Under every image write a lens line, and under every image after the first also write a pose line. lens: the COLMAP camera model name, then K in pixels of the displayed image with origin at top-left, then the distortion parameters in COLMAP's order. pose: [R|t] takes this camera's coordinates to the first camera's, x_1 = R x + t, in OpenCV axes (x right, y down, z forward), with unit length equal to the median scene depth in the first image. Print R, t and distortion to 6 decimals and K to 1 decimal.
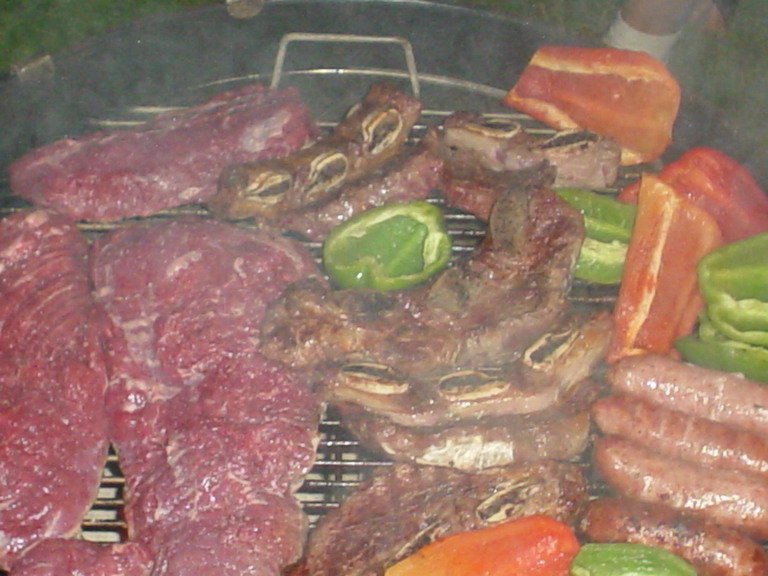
lens RADIAL K [[1957.7, 0, 384.0], [0, 1957.7, 288.0], [0, 0, 1]] dist [-0.116454, -0.263303]
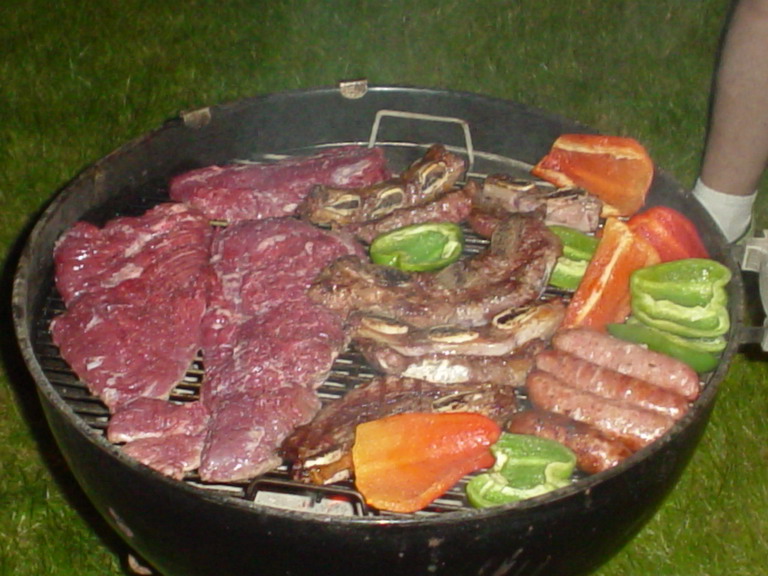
lens RADIAL K [[1957.7, 0, 384.0], [0, 1957.7, 288.0], [0, 0, 1]] dist [-0.116454, -0.263303]
pose [[0.982360, 0.084350, -0.166894, 0.221874], [-0.107661, 0.984848, -0.135954, 0.207347], [0.152898, 0.151524, 0.976557, -0.388169]]
